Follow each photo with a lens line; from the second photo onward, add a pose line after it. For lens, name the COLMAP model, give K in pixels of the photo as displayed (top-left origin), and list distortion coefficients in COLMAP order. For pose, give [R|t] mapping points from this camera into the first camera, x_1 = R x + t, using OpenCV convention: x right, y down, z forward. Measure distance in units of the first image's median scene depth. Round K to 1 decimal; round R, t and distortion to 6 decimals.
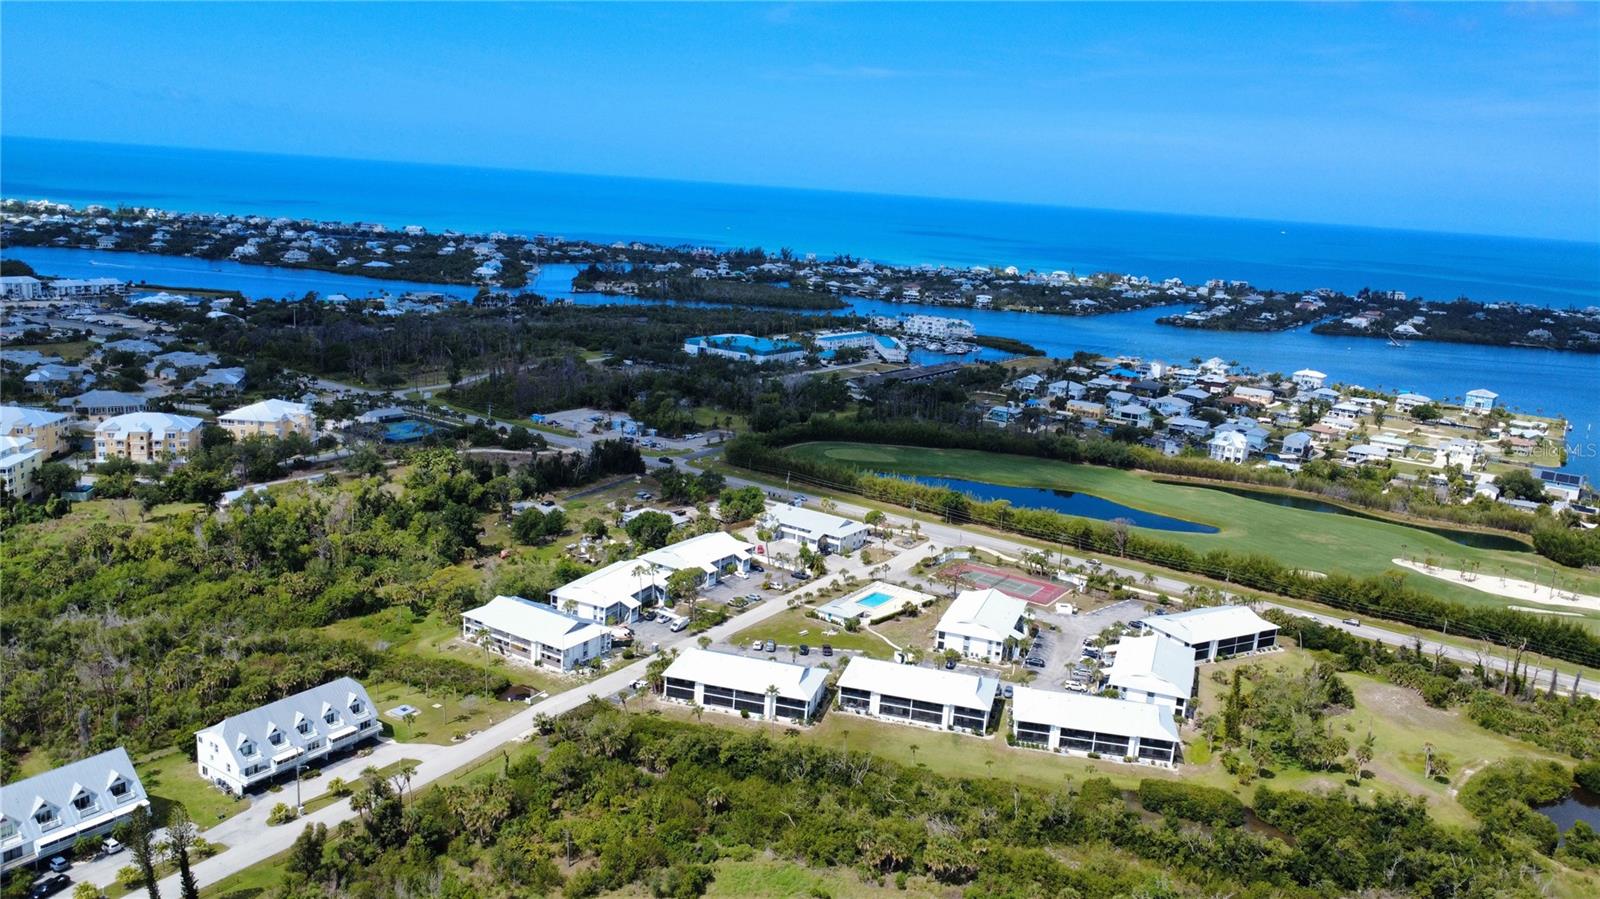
lens RADIAL K [[1210.0, 0, 800.0], [0, 1210.0, 449.5], [0, 0, 1]] dist [0.004355, -0.003639]
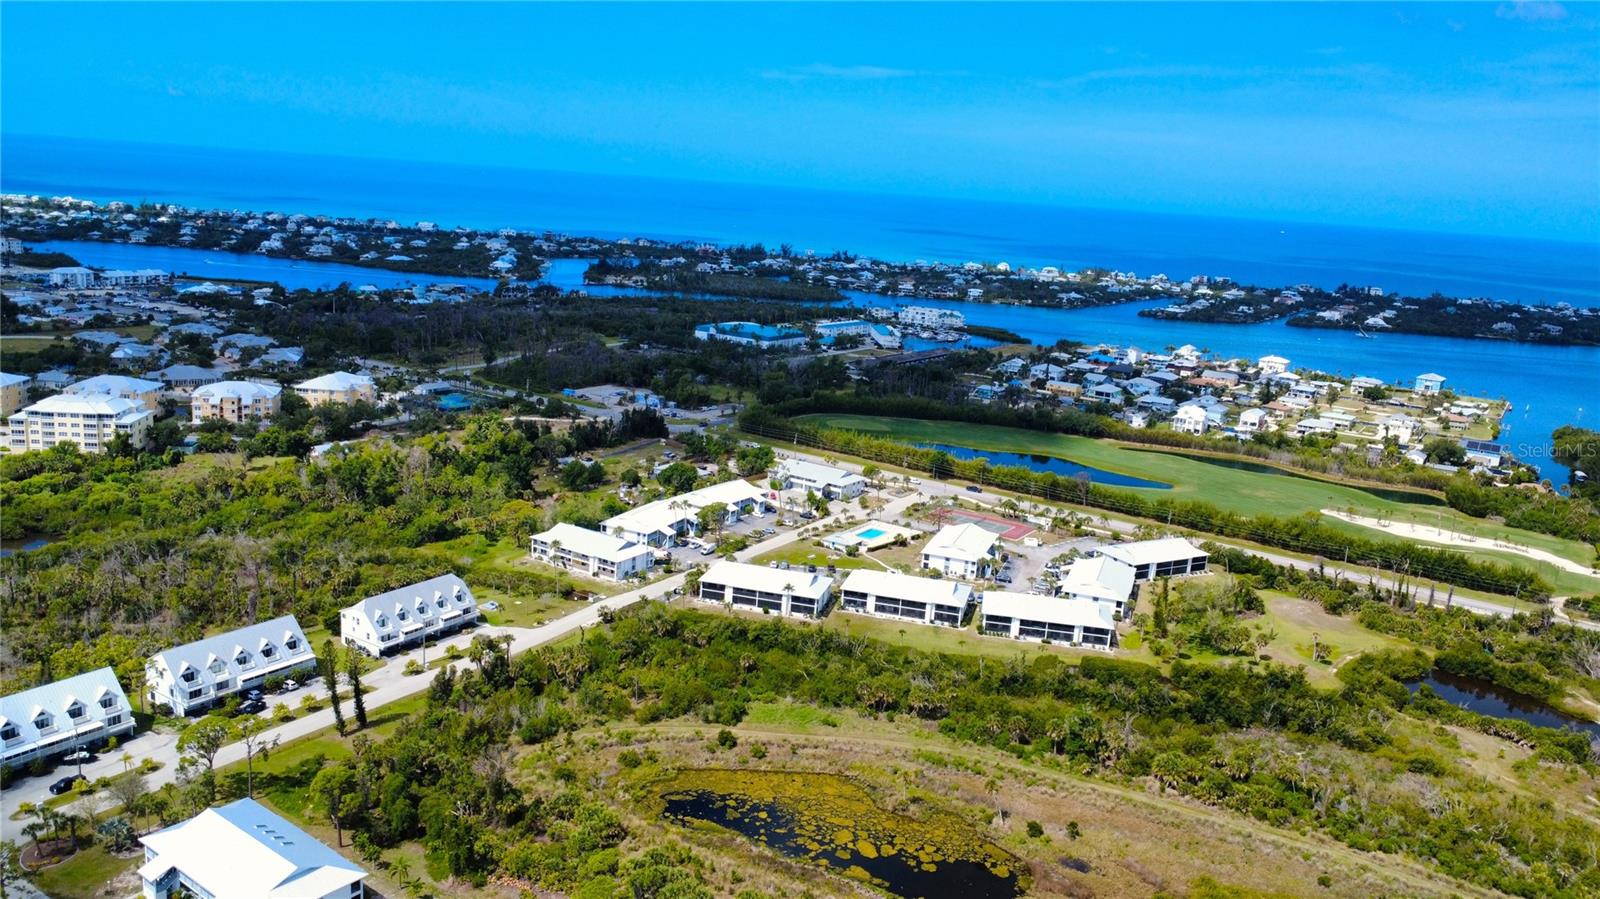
lens RADIAL K [[1210.0, 0, 800.0], [0, 1210.0, 449.5], [0, 0, 1]] dist [0.004355, -0.003639]
pose [[0.999994, 0.001511, 0.003049, -0.009586], [-0.001514, 0.999998, 0.001100, 0.033966], [-0.003048, -0.001105, 0.999995, -0.154706]]
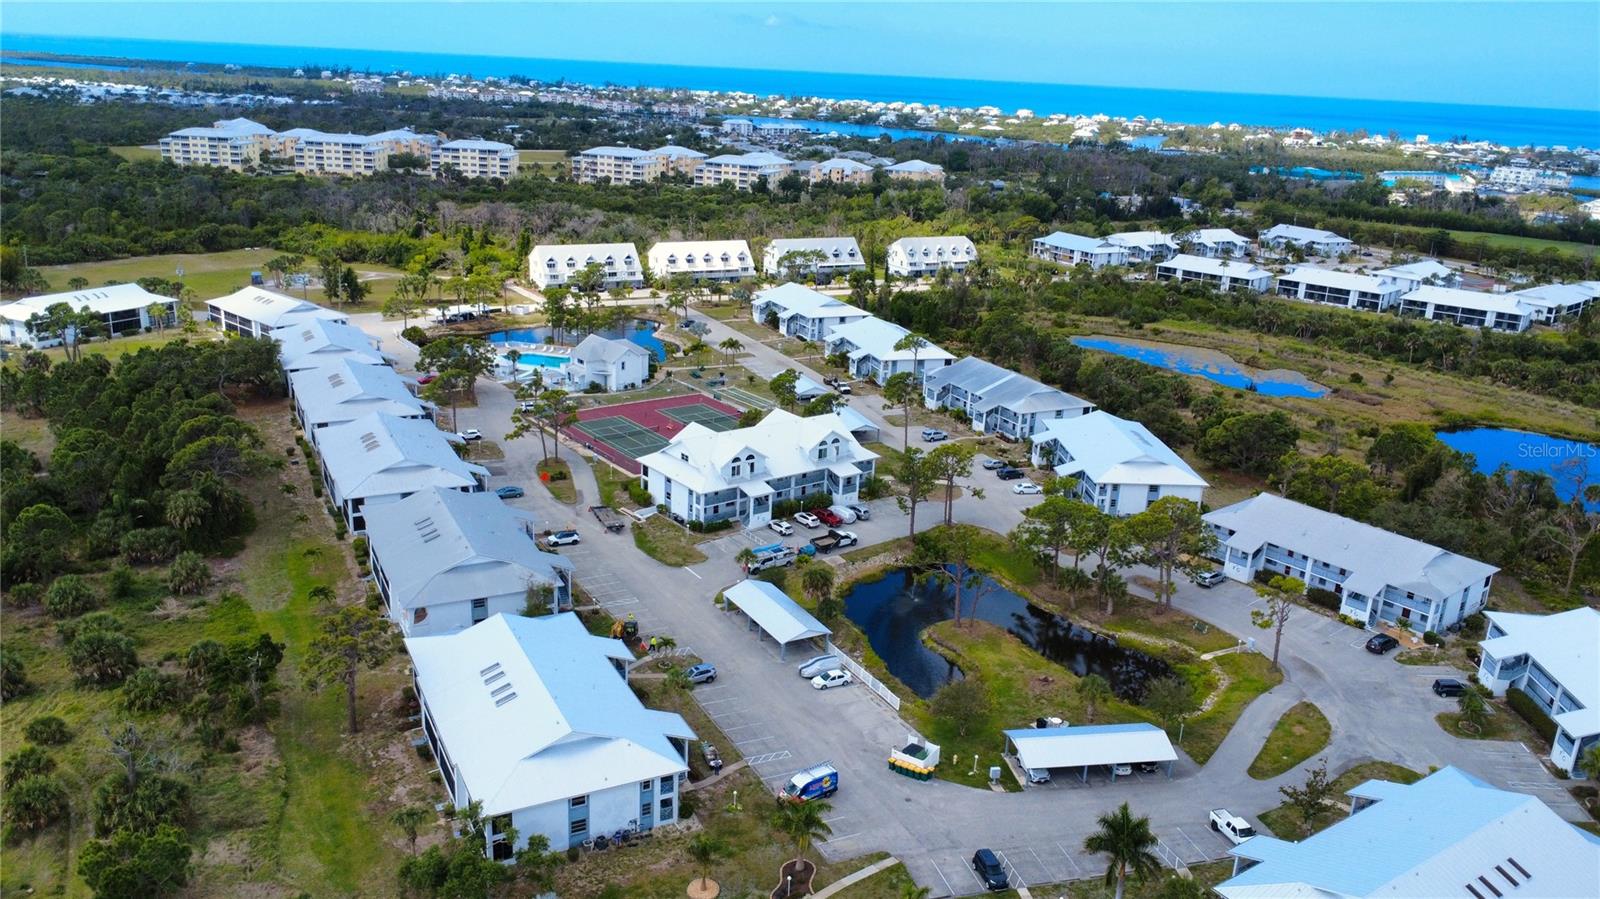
lens RADIAL K [[1237.3, 0, 802.8], [0, 1237.3, 354.9], [0, 0, 1]] dist [-0.002578, -0.002586]
pose [[0.887482, 0.082570, -0.453385, 0.138822], [-0.090108, 0.995919, 0.004994, 0.219785], [0.451947, 0.036422, 0.891301, -0.396011]]
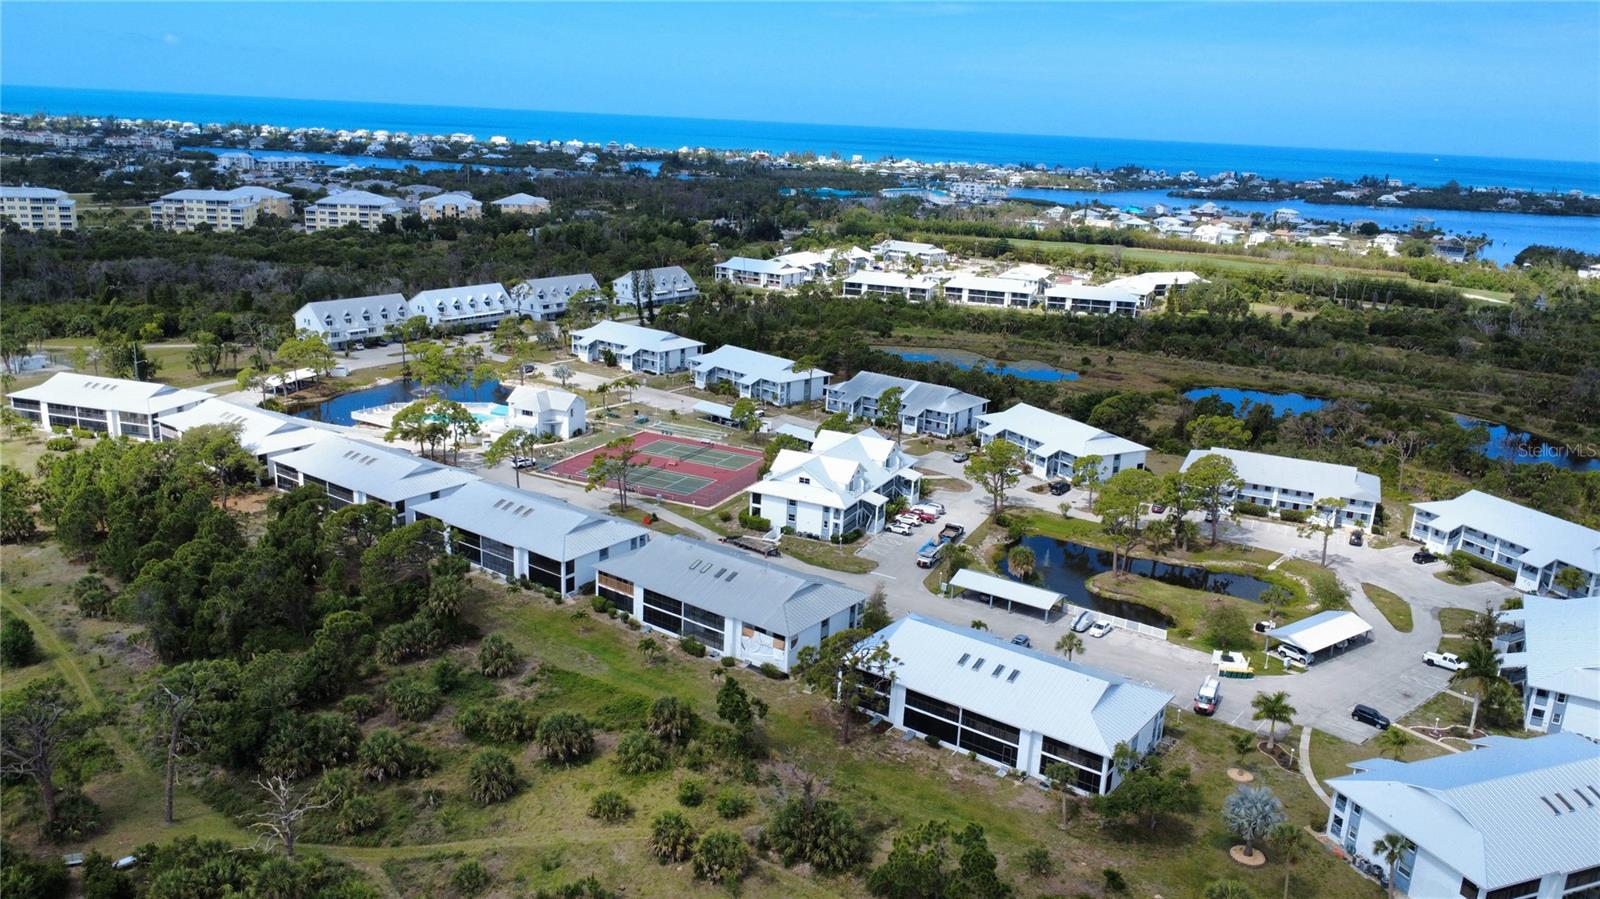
lens RADIAL K [[1210.0, 0, 800.0], [0, 1210.0, 449.5], [0, 0, 1]] dist [0.004355, -0.003639]
pose [[0.999636, -0.013106, -0.023589, -0.090593], [0.014215, 0.998771, 0.047483, 0.227485], [0.022938, -0.047801, 0.998593, -0.496967]]
